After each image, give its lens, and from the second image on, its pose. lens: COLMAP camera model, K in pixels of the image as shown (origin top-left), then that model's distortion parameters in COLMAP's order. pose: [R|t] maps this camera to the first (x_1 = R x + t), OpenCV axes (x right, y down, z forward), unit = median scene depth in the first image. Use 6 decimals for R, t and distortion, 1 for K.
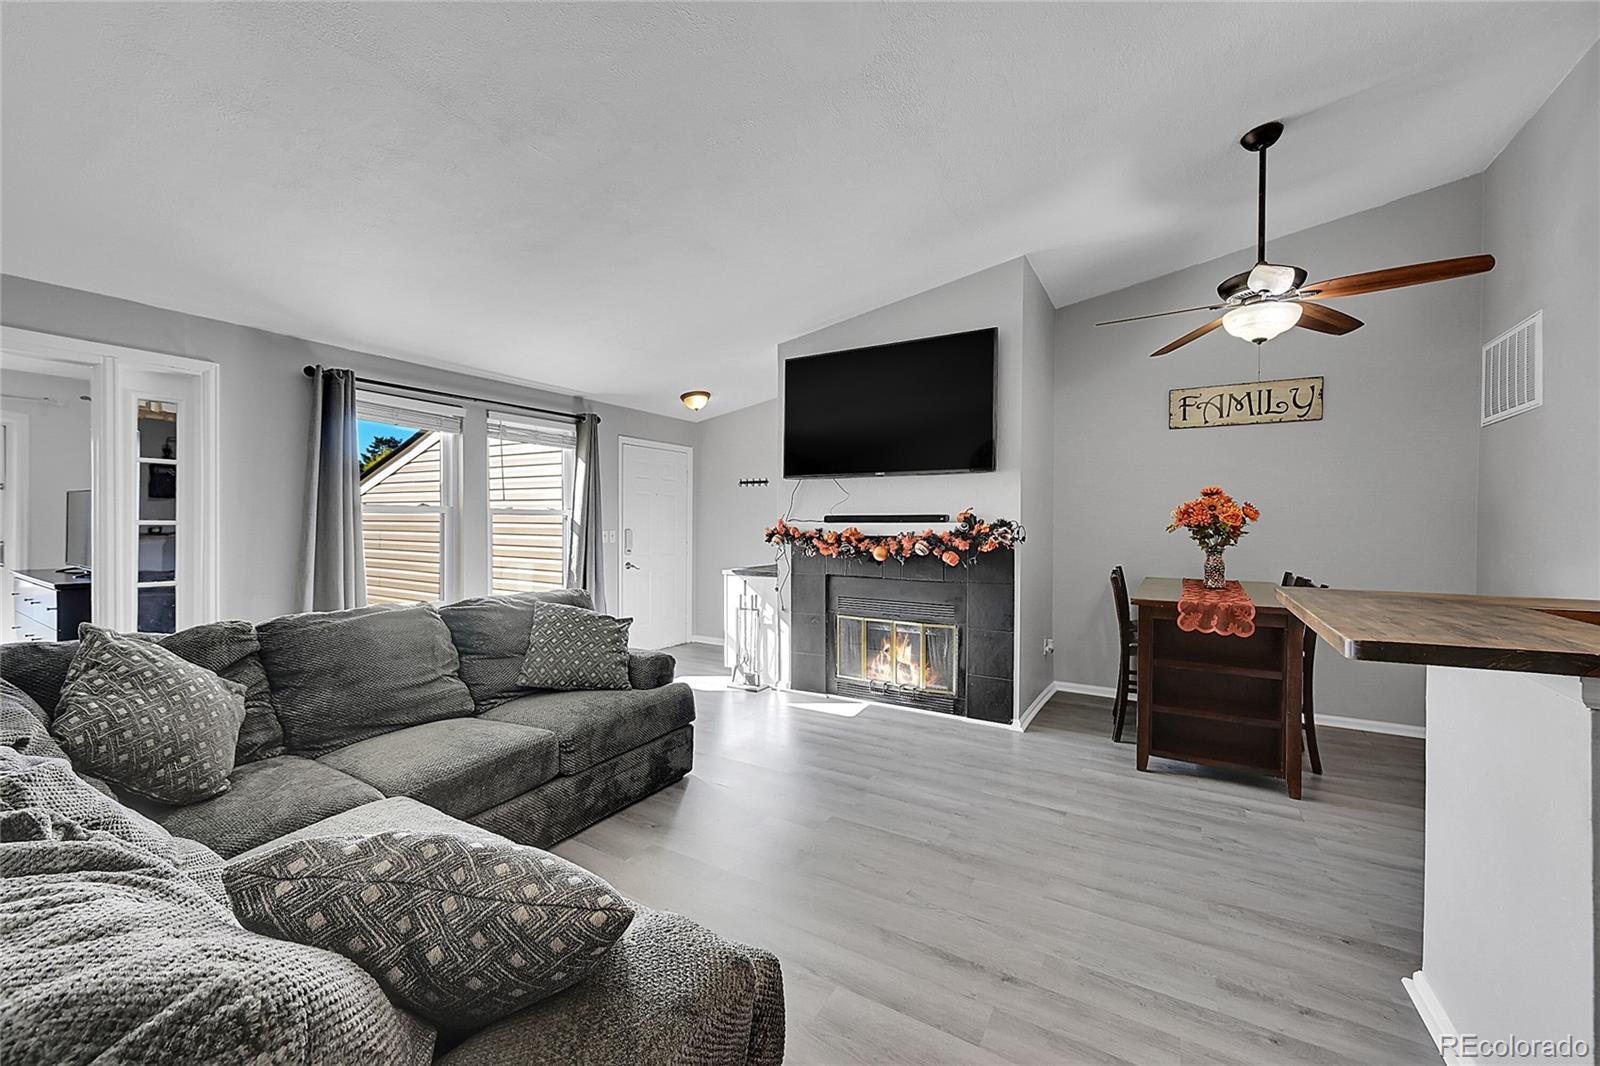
lens RADIAL K [[630.5, 0, 797.3], [0, 630.5, 527.5], [0, 0, 1]] dist [-0.001506, 0.000449]
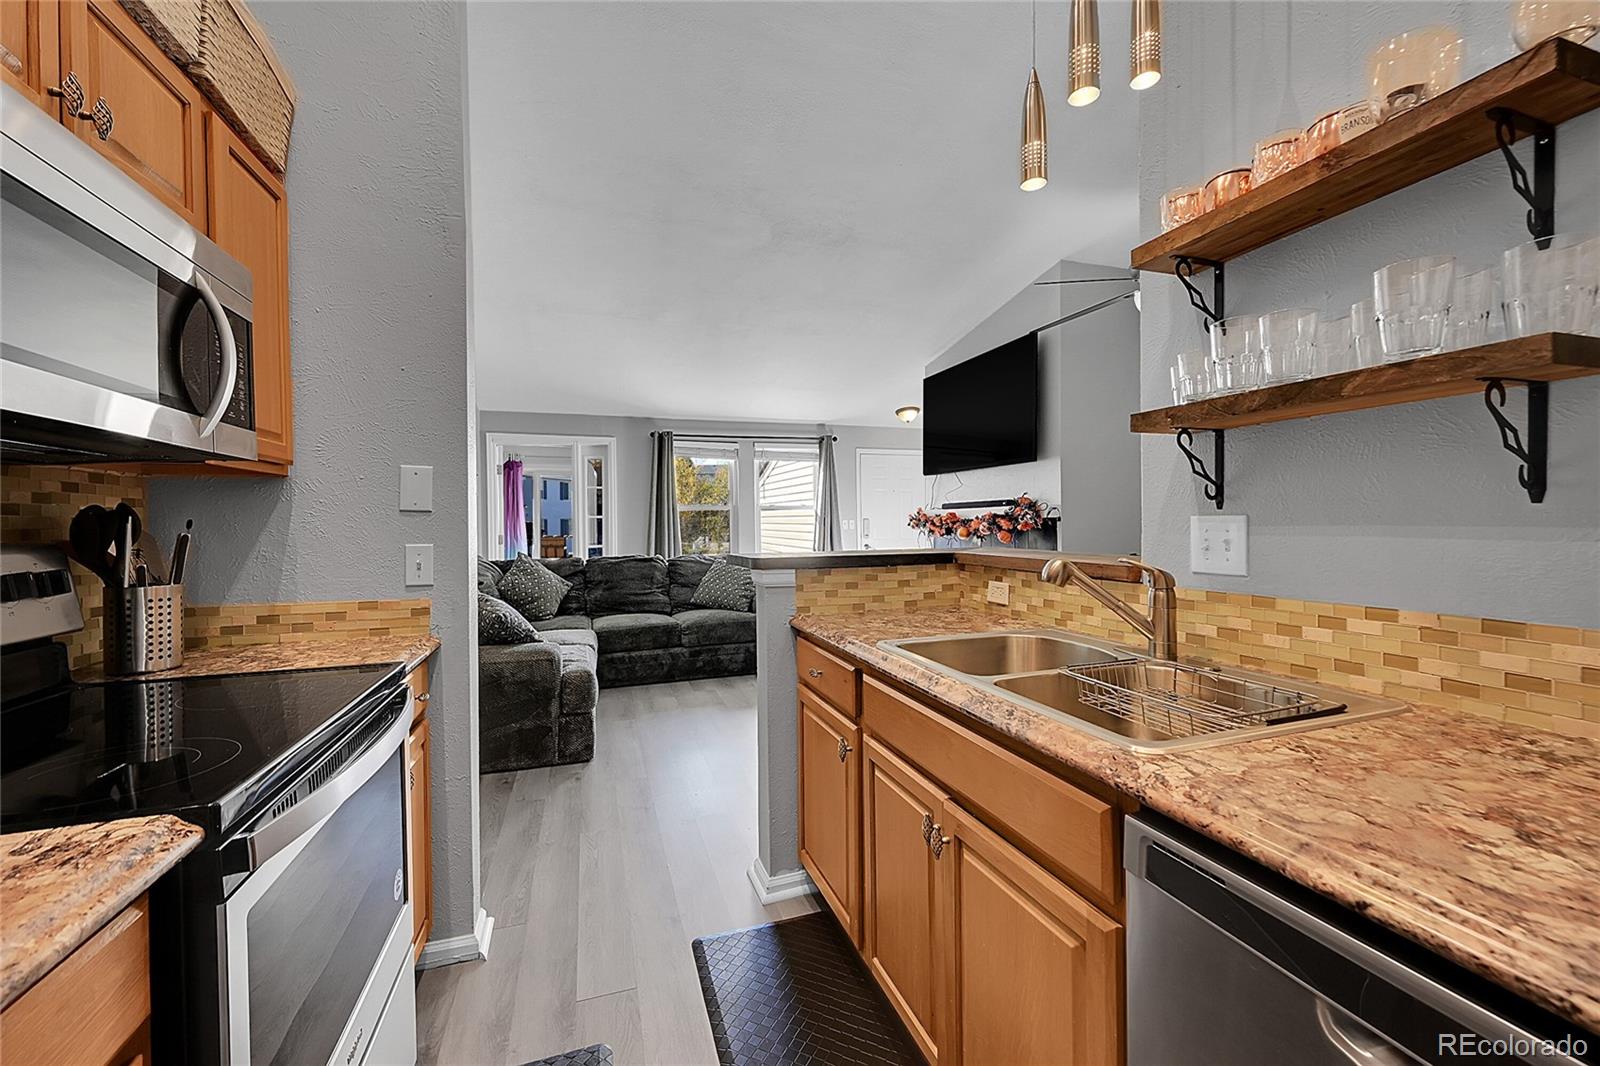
lens RADIAL K [[630.5, 0, 793.9], [0, 630.5, 529.2], [0, 0, 1]] dist [-0.001506, 0.000449]
pose [[0.756488, -0.005608, -0.653984, 0.705672], [0.009638, 0.999950, 0.002574, 0.028348], [0.653937, -0.008251, 0.756504, -0.127054]]
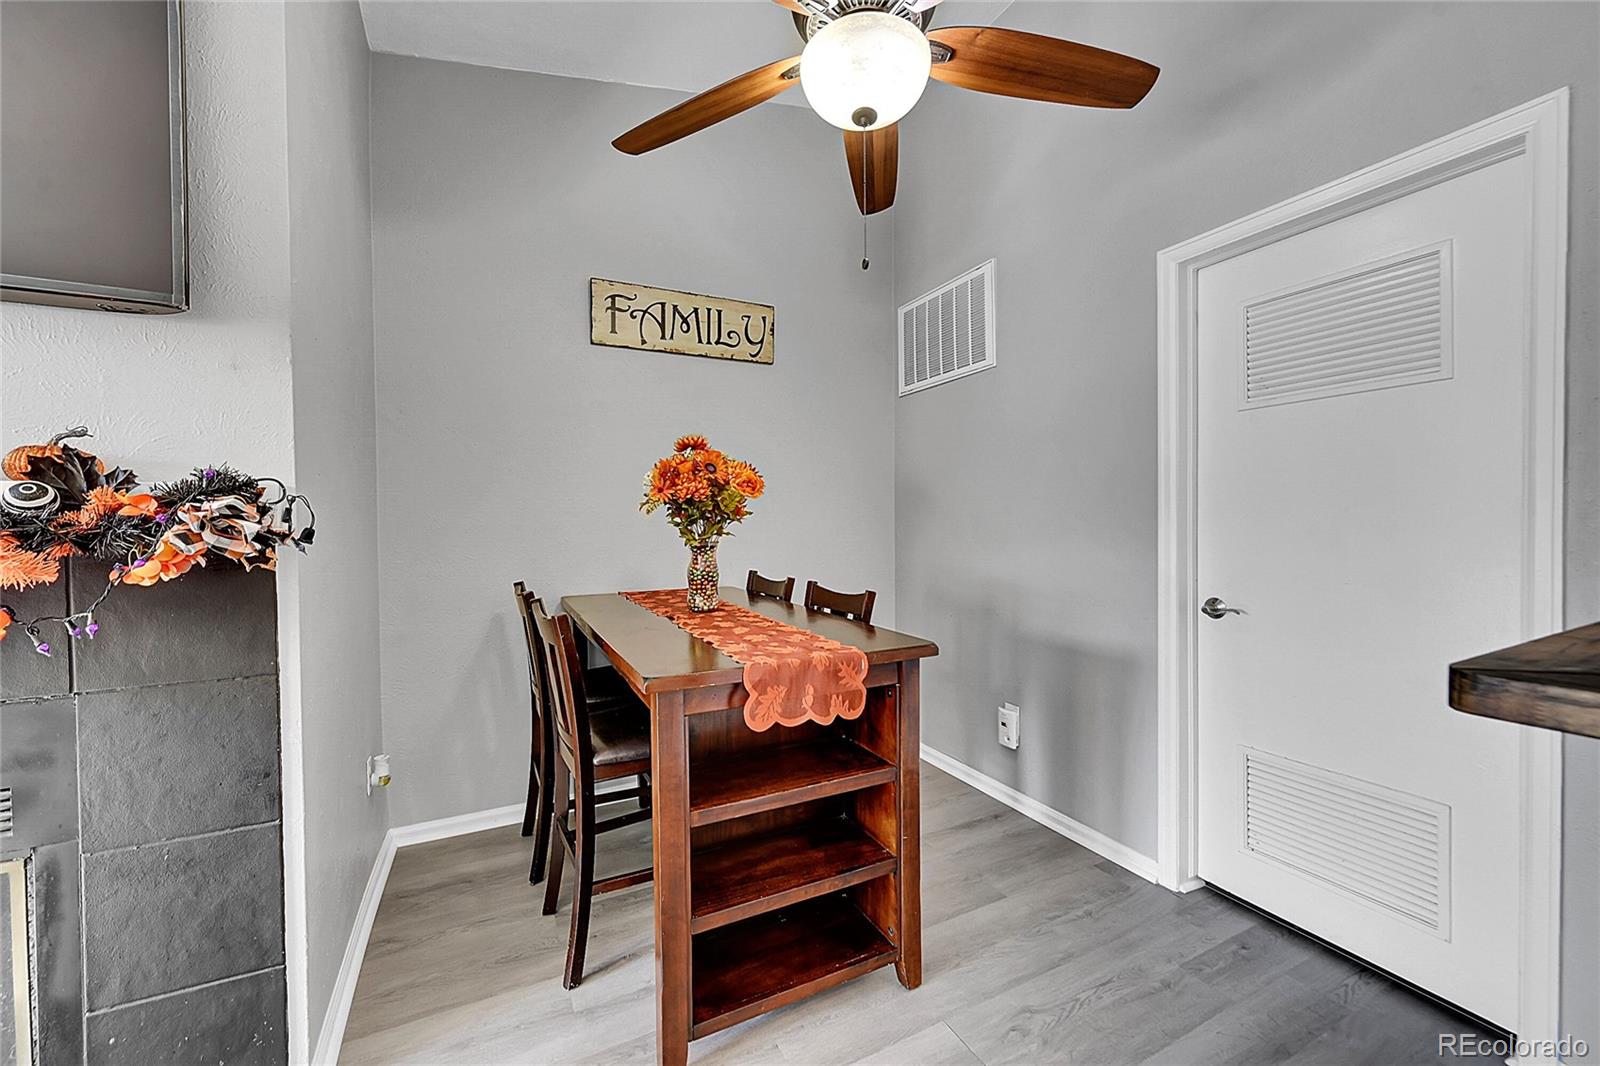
lens RADIAL K [[630.5, 0, 801.3], [0, 630.5, 530.5], [0, 0, 1]] dist [-0.001506, 0.000449]
pose [[0.524726, -0.026743, 0.850851, 0.214683], [0.016942, 0.999637, 0.020971, 0.013033], [-0.851102, 0.003411, 0.524989, 0.608618]]
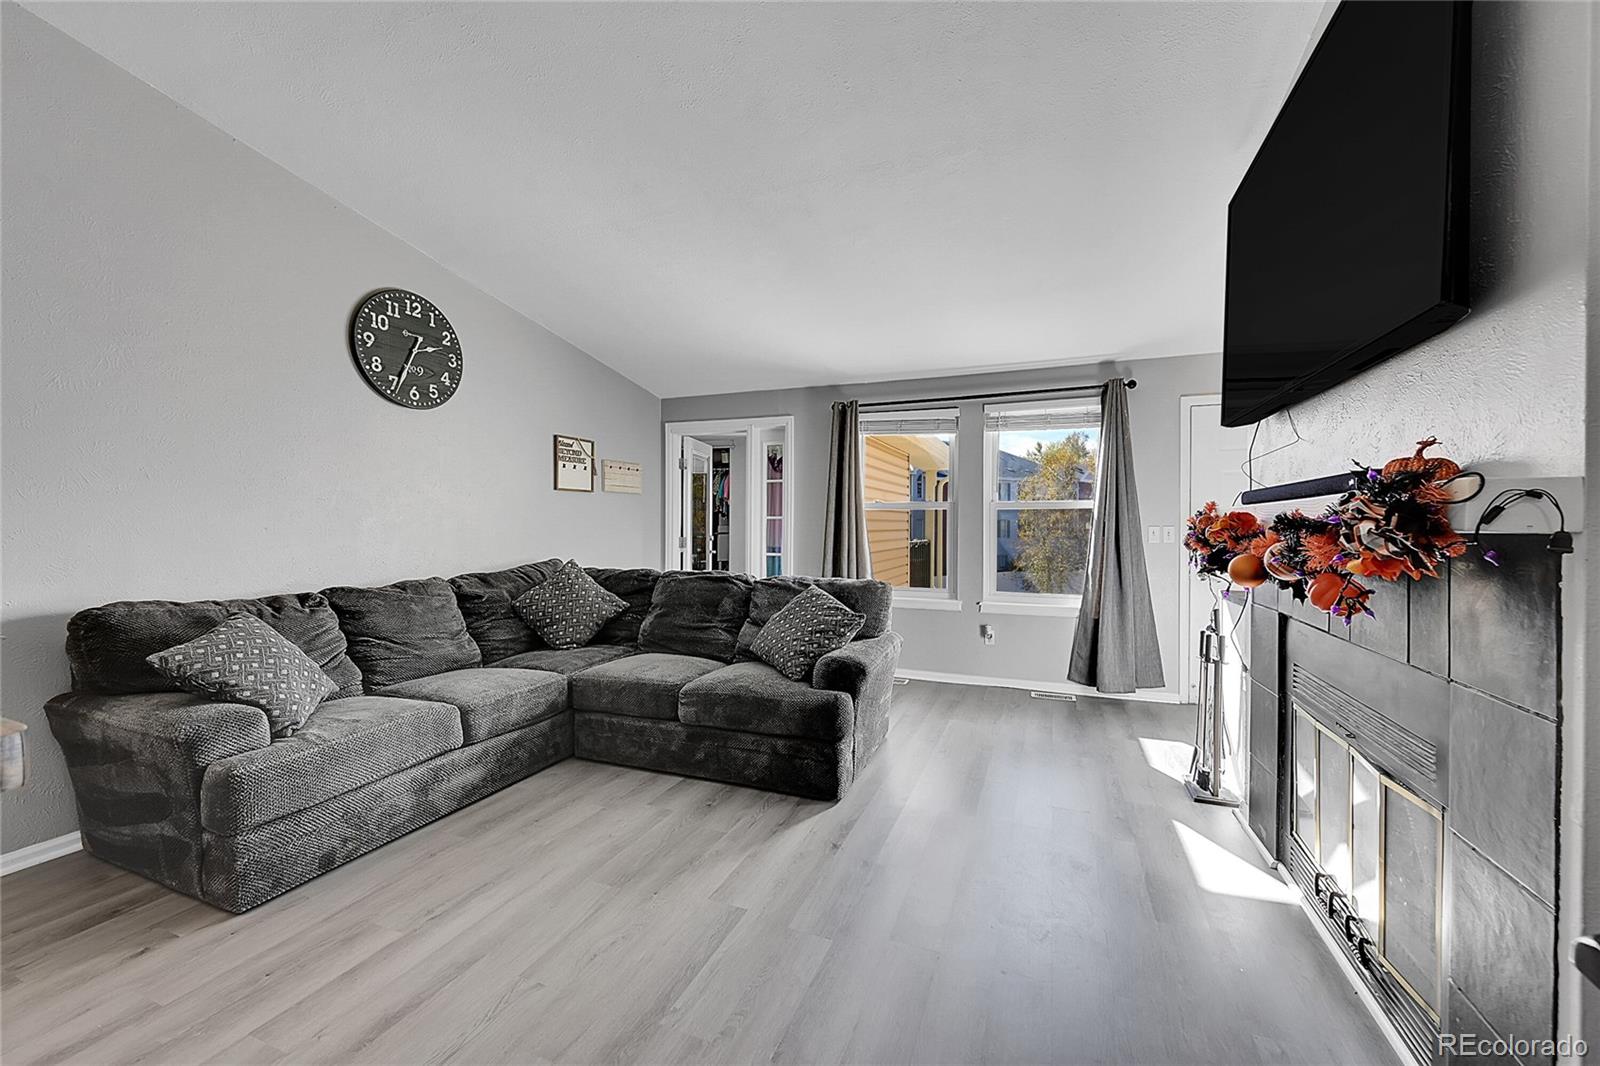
lens RADIAL K [[630.5, 0, 796.9], [0, 630.5, 531.1], [0, 0, 1]] dist [-0.001506, 0.000449]
pose [[0.159721, 0.006691, -0.987140, 0.537856], [-0.010093, 0.999936, 0.005145, 0.015344], [0.987111, 0.009141, 0.159778, 0.653403]]
